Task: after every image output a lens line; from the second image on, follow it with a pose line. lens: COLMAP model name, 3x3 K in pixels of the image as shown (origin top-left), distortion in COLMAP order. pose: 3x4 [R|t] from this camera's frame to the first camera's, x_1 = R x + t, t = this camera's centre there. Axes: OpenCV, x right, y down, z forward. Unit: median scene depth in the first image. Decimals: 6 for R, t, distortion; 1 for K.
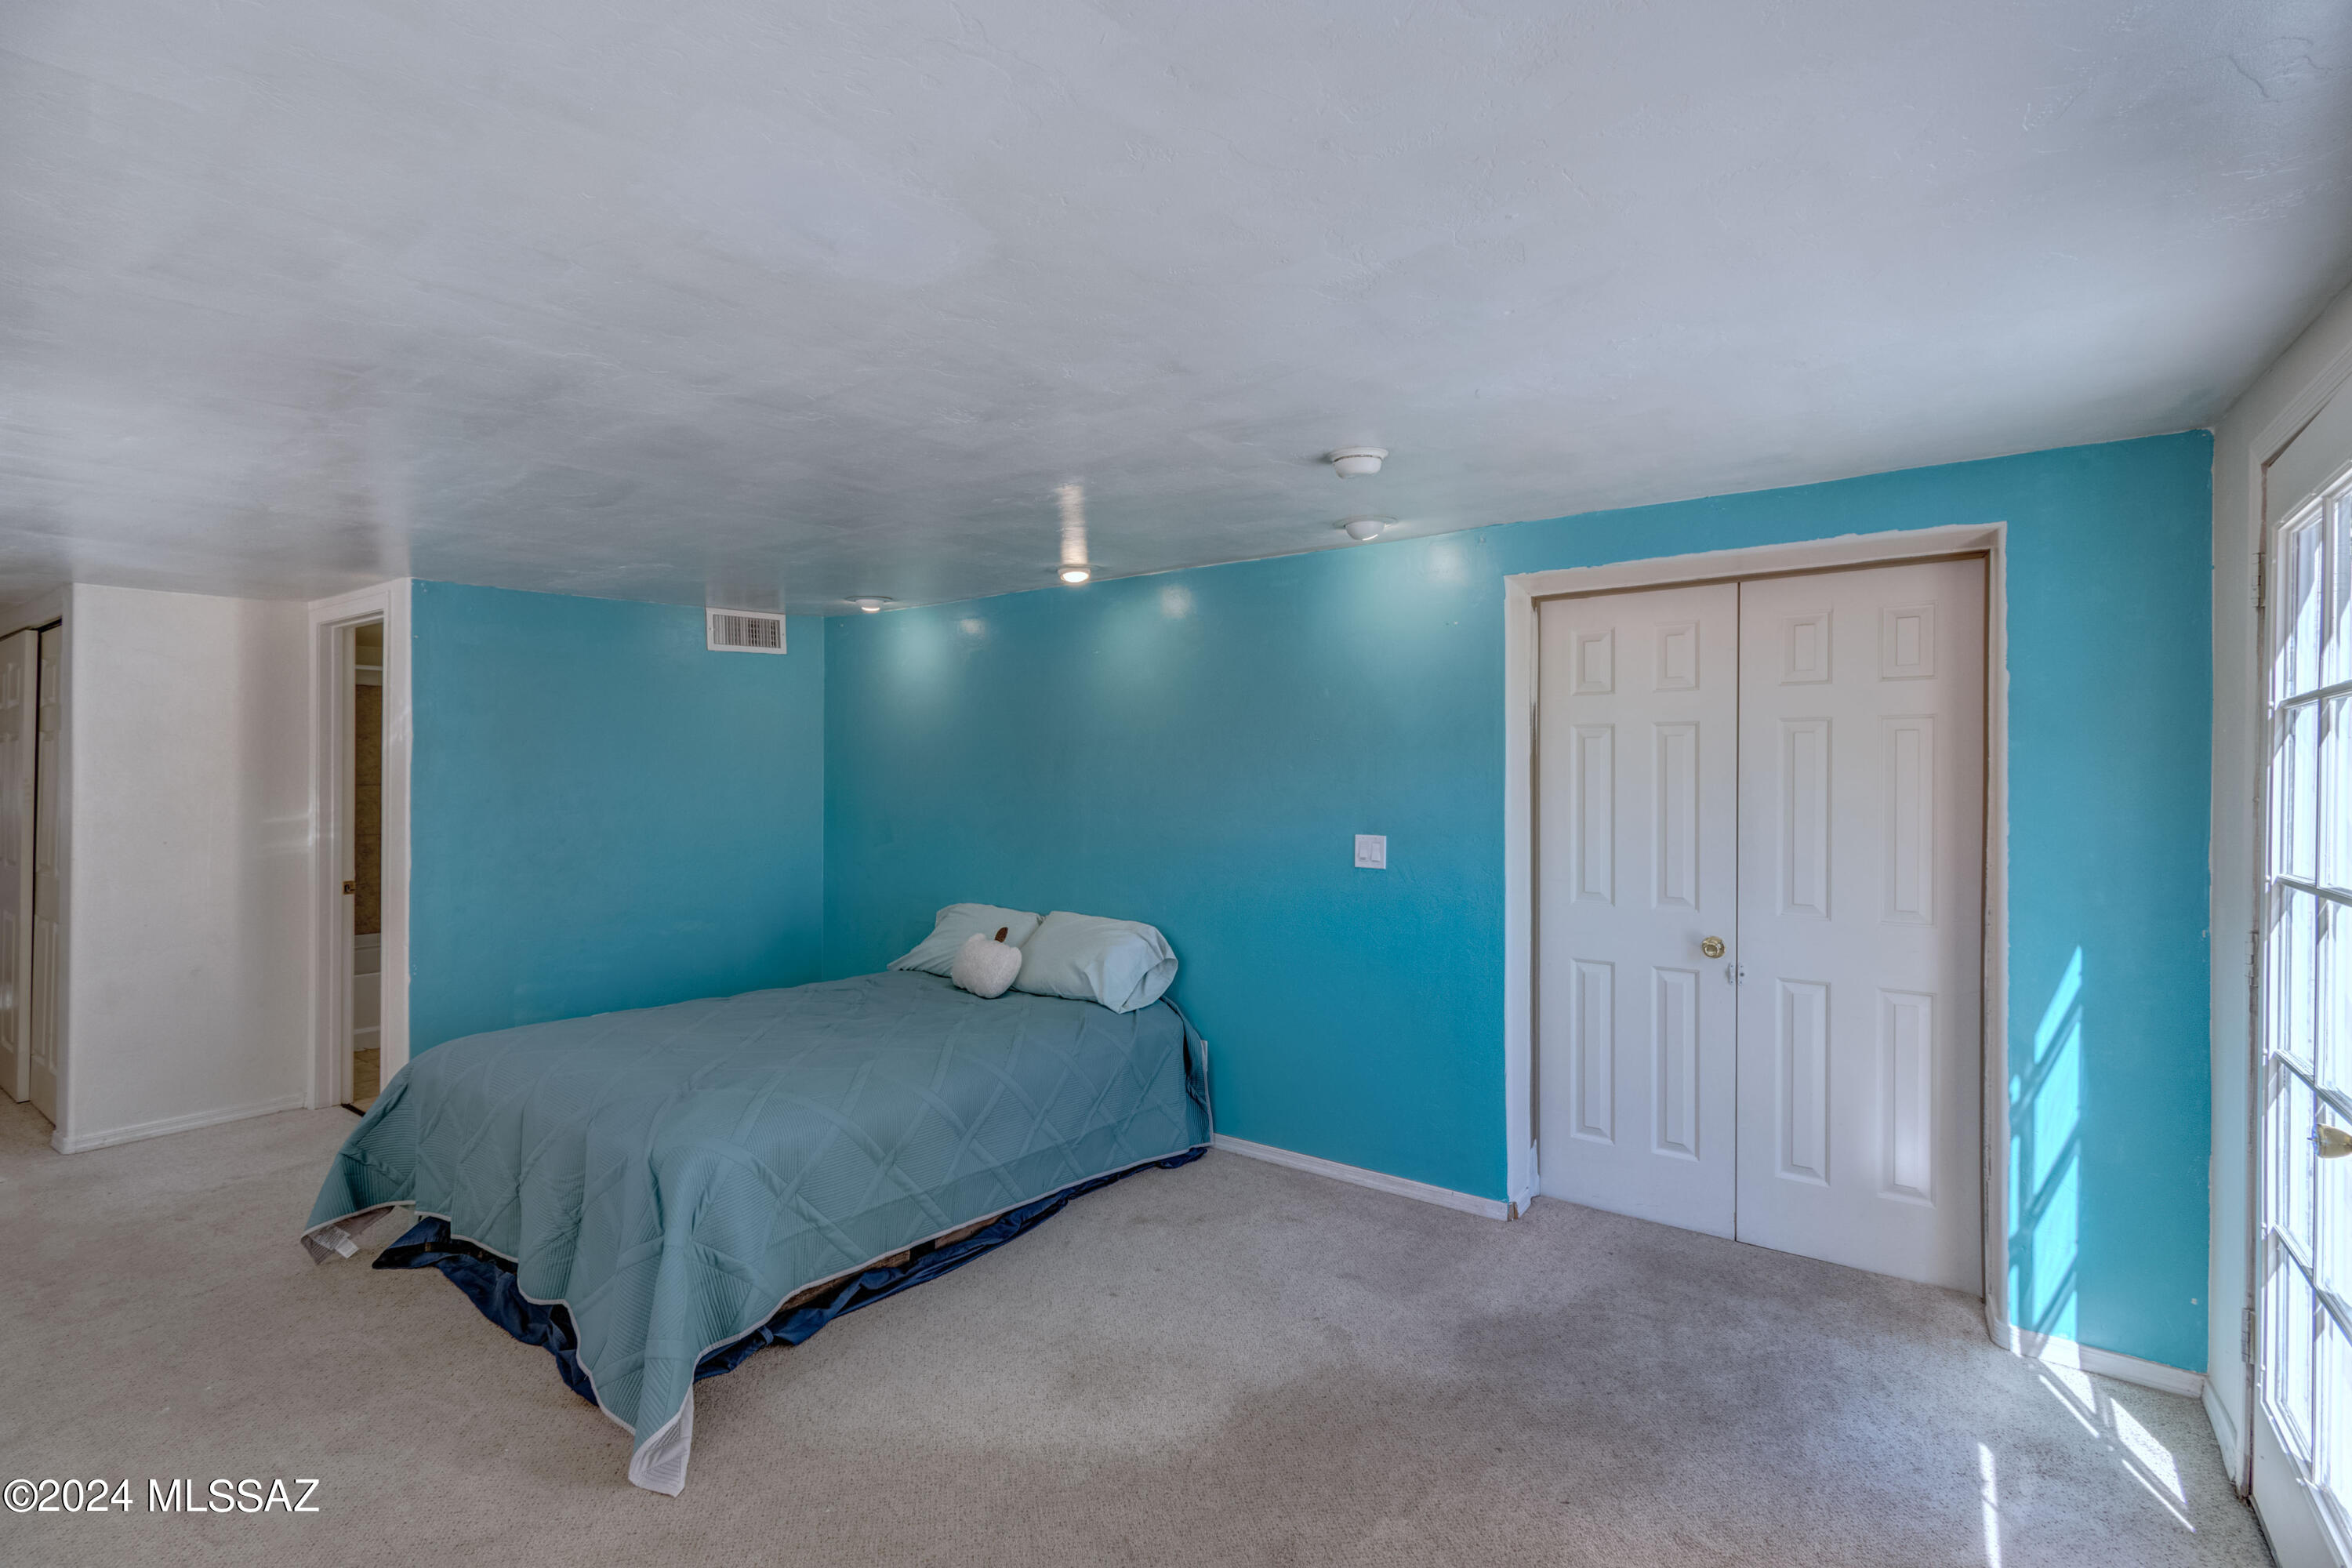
lens RADIAL K [[1048.7, 0, 1176.0], [0, 1048.7, 784.0], [0, 0, 1]] dist [0.007417, -0.000014]
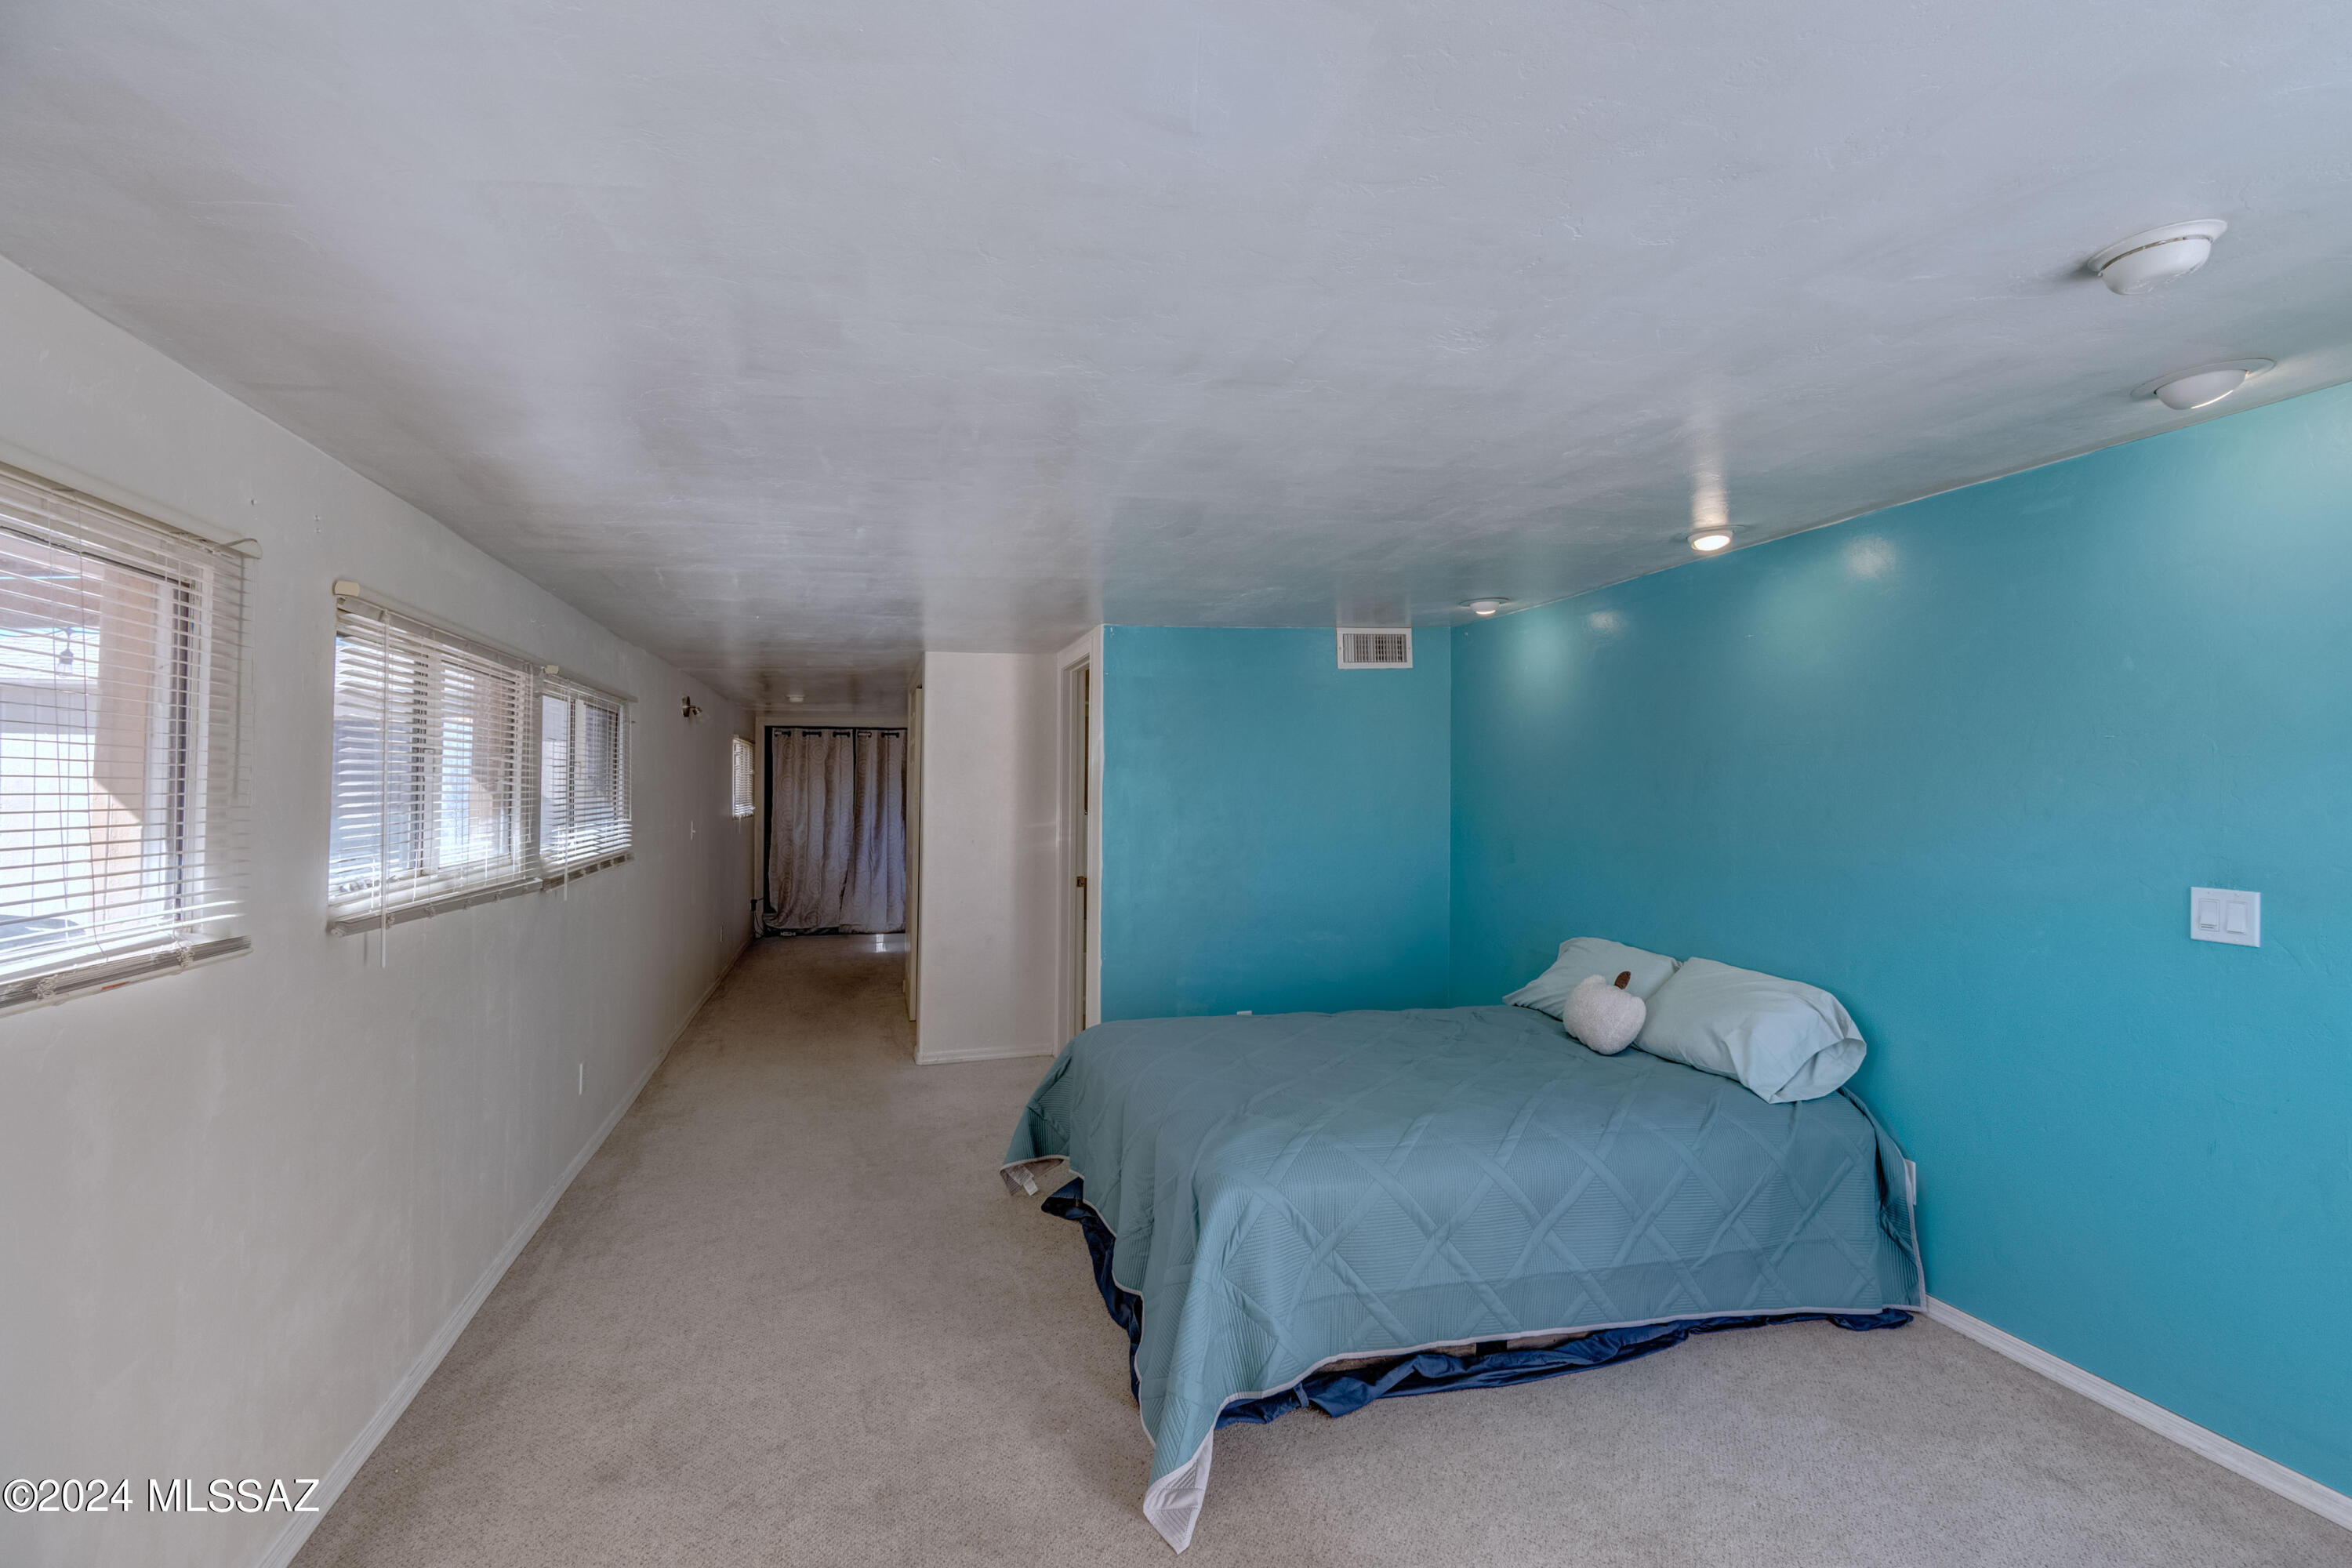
lens RADIAL K [[1048.7, 0, 1176.0], [0, 1048.7, 784.0], [0, 0, 1]] dist [0.007417, -0.000014]
pose [[0.810853, -0.003954, -0.585236, 0.046529], [-0.004172, 0.999913, -0.012536, -0.002195], [0.585235, 0.012607, 0.810766, 0.129133]]
